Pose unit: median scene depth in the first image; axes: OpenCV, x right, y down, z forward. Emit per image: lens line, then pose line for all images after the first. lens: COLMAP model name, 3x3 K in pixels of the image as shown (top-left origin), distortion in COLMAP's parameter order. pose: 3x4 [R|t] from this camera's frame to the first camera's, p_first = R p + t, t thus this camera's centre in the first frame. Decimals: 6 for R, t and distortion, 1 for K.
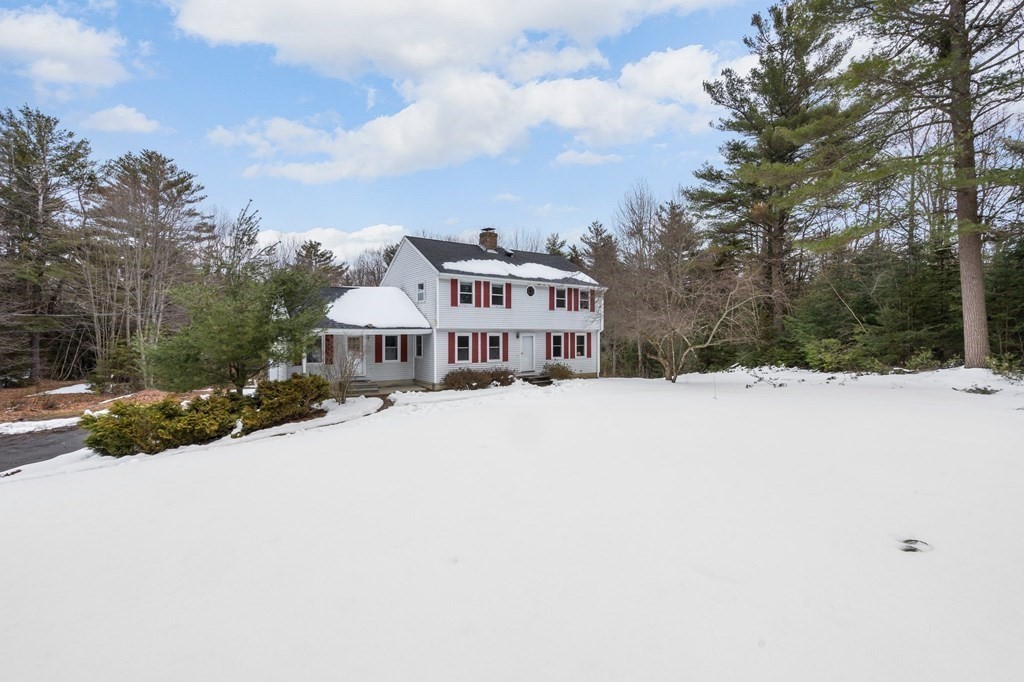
lens RADIAL K [[474.4, 0, 495.4], [0, 474.4, 341.6], [0, 0, 1]] dist [-0.000658, -0.000139]
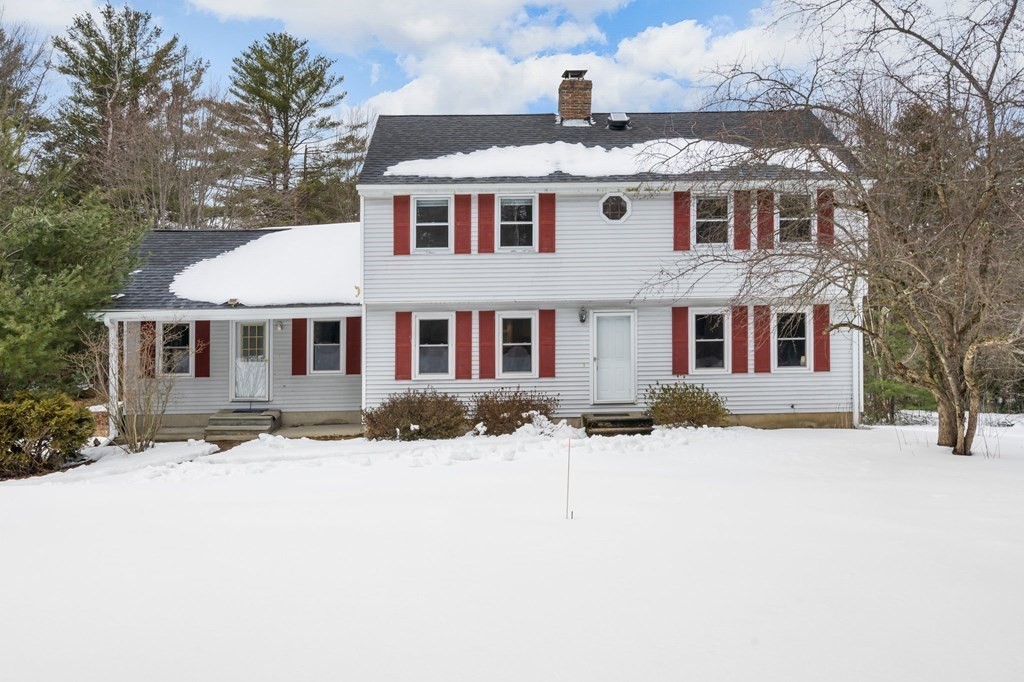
lens RADIAL K [[903.4, 0, 473.7], [0, 903.4, 337.9], [0, 0, 1]] dist [0.010322, 0.002985]
pose [[0.834431, -0.001818, -0.551109, 0.419000], [0.009154, 0.999902, 0.010561, -0.002973], [0.551036, -0.013858, 0.834367, 0.286559]]
